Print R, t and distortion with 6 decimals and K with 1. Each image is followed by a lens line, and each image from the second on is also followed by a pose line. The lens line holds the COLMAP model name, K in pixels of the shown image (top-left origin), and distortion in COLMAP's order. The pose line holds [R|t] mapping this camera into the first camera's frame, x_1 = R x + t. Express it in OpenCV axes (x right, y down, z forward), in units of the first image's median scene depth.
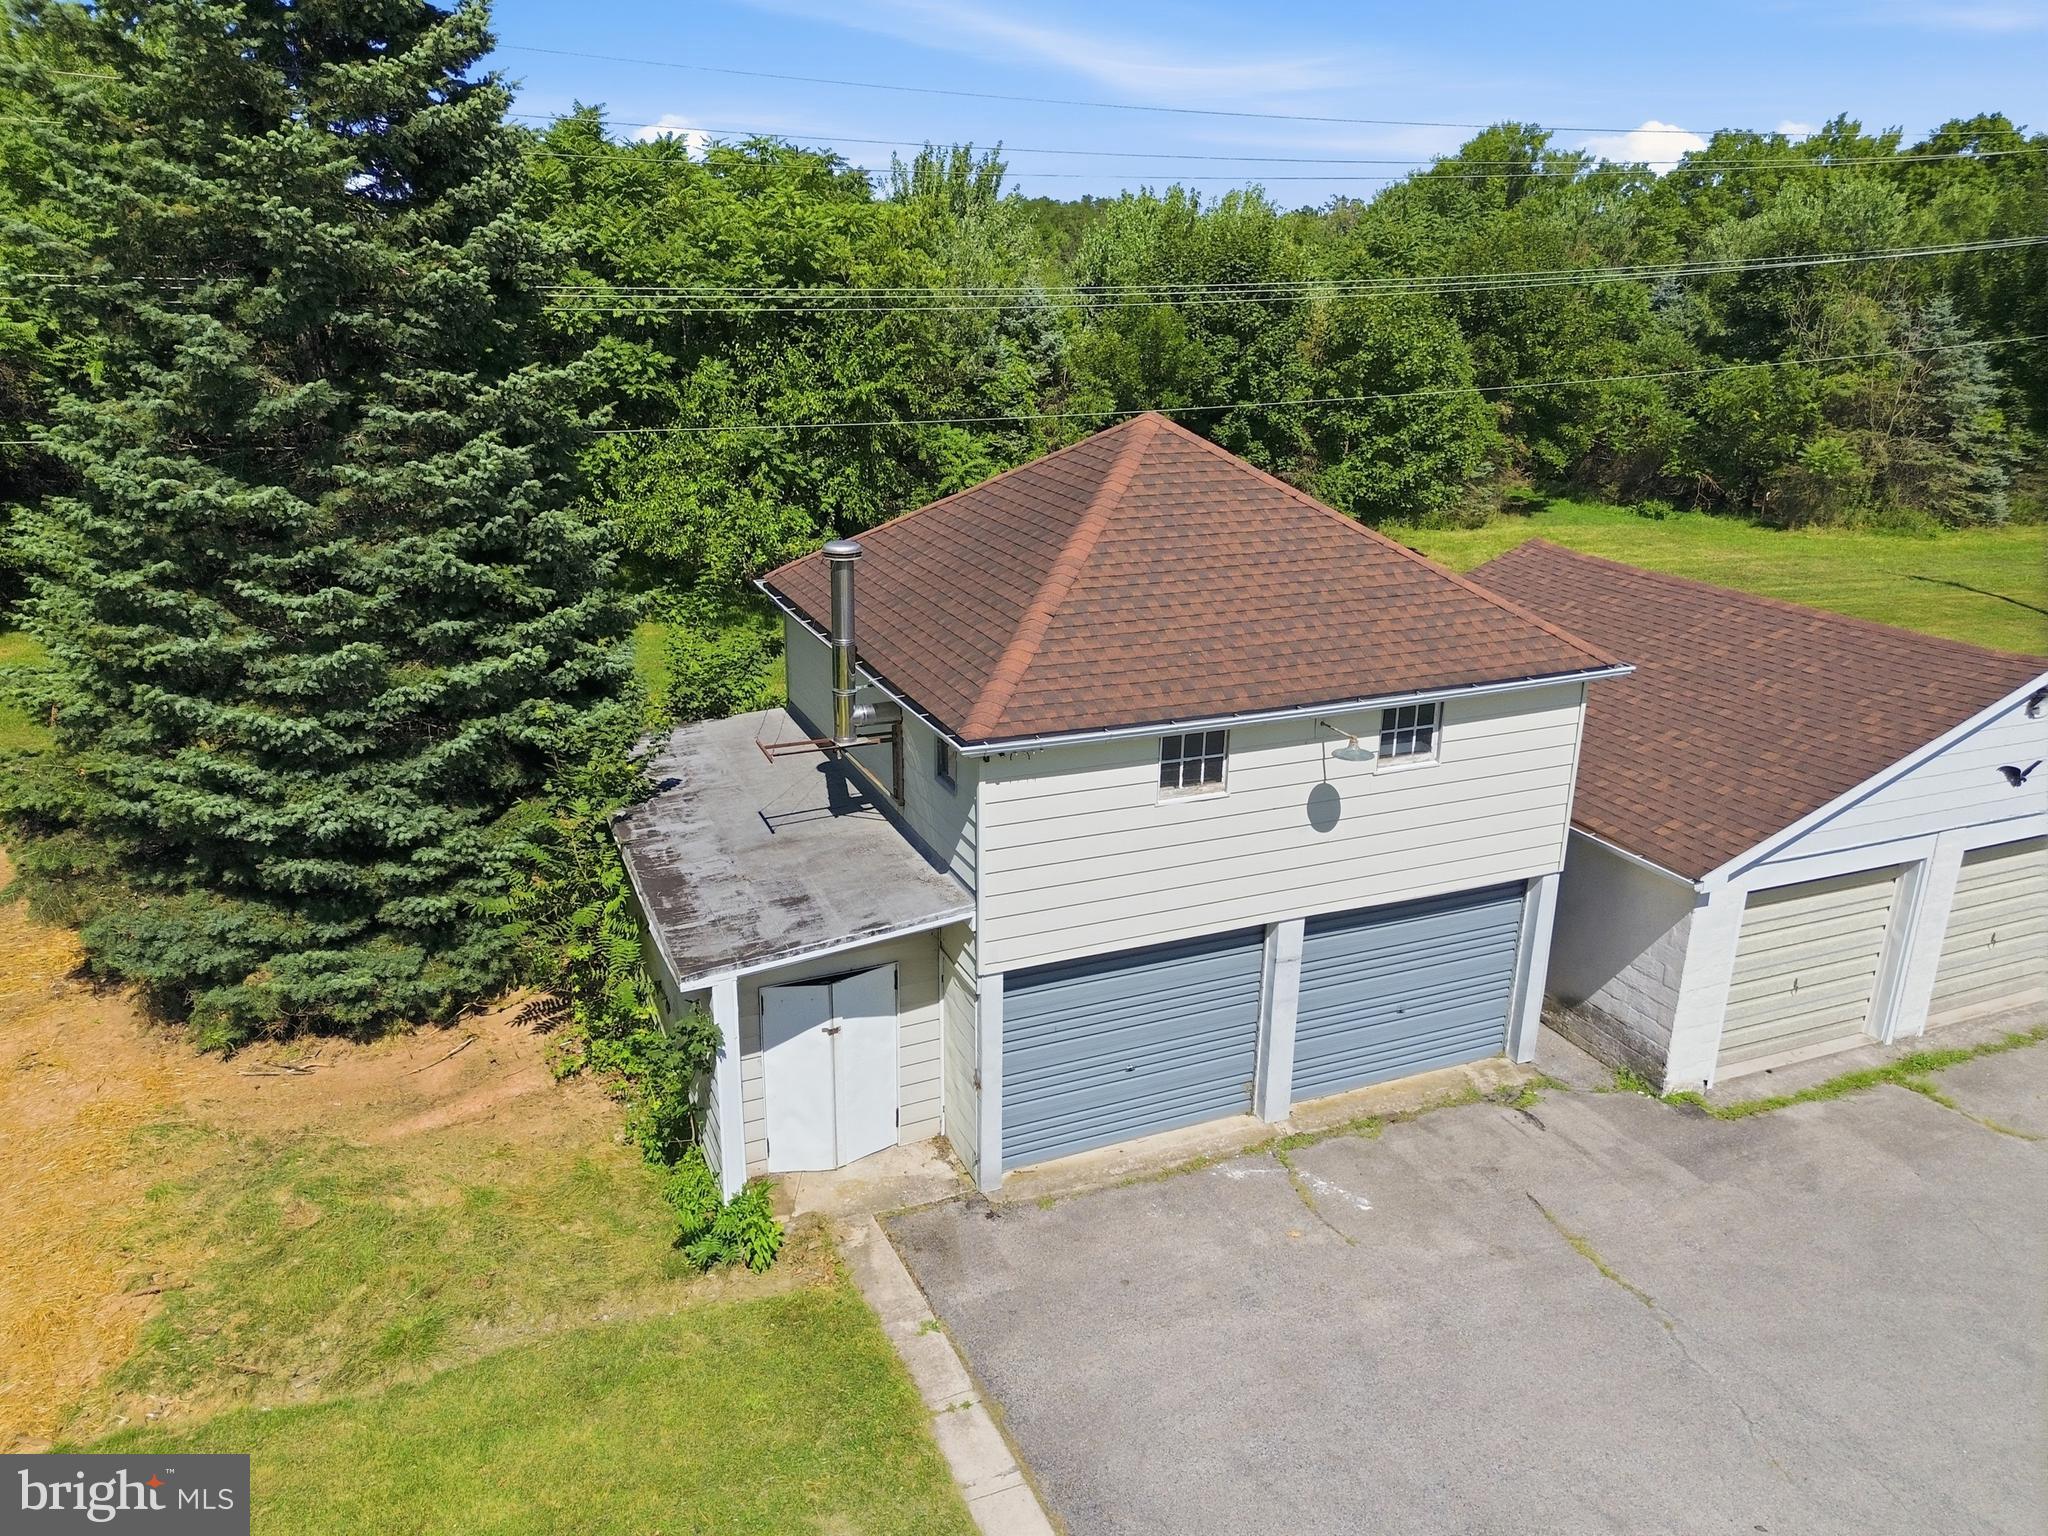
lens RADIAL K [[1454.3, 0, 1016.5], [0, 1454.3, 767.5], [0, 0, 1]] dist [0.075900, -0.075573]
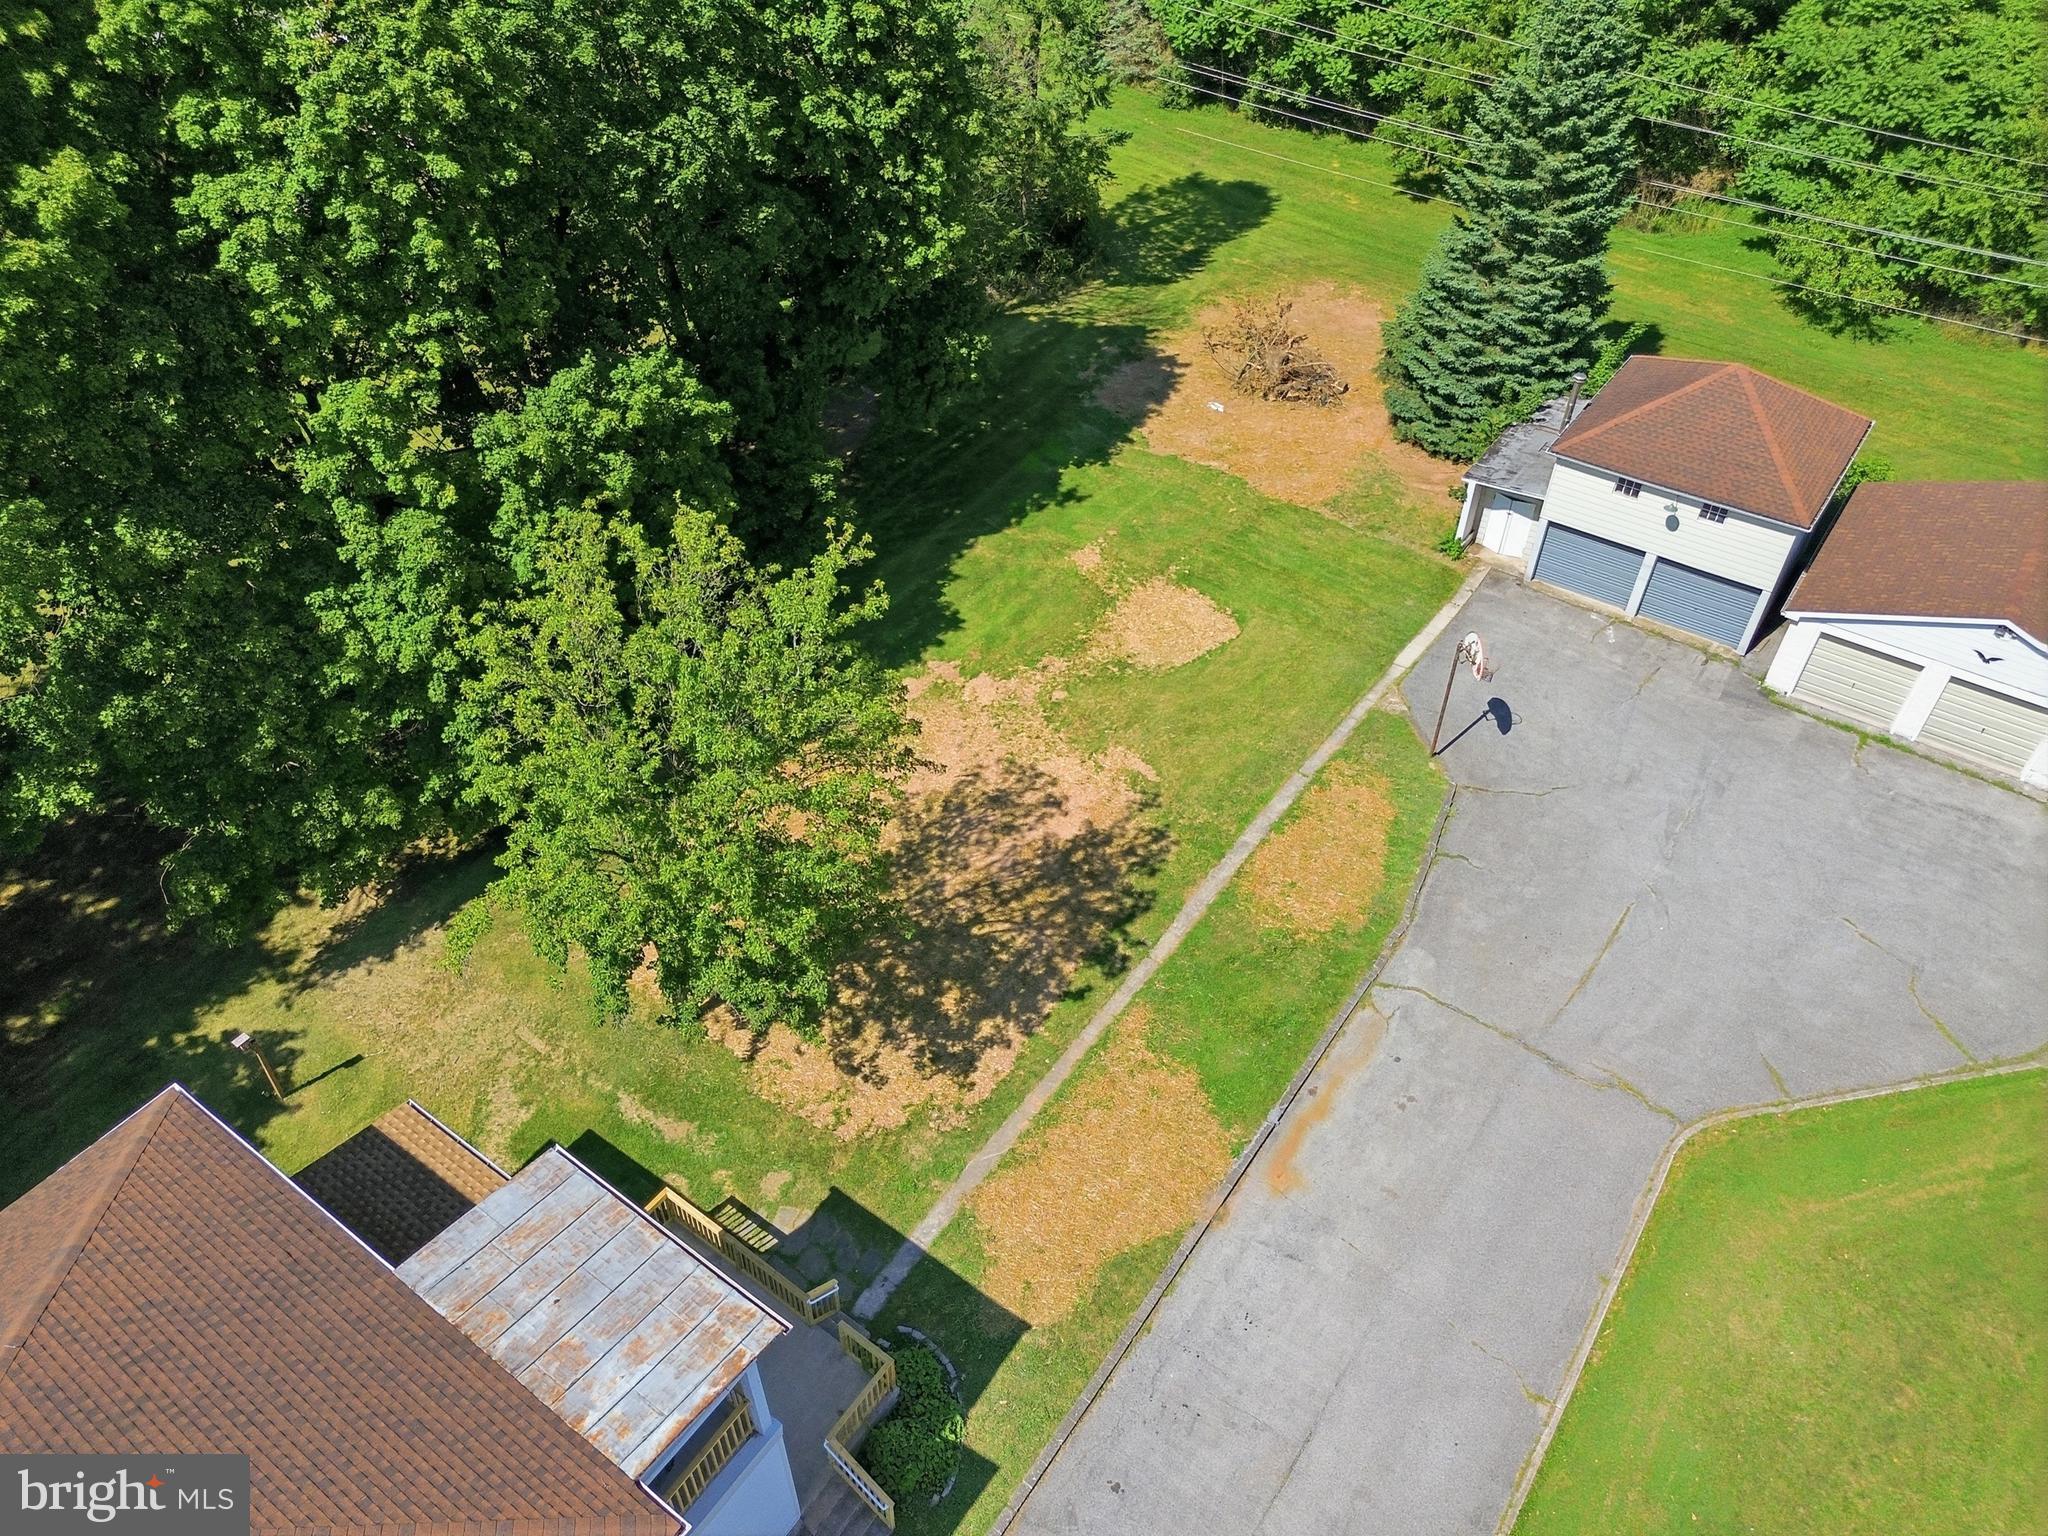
lens RADIAL K [[1435.0, 0, 1024.0], [0, 1435.0, 768.0], [0, 0, 1]] dist [0.065580, -0.047048]
pose [[0.518845, 0.573503, -0.633952, 1.550684], [-0.272019, 0.813791, 0.513566, -0.667870], [0.810436, -0.094014, 0.578234, -1.678003]]
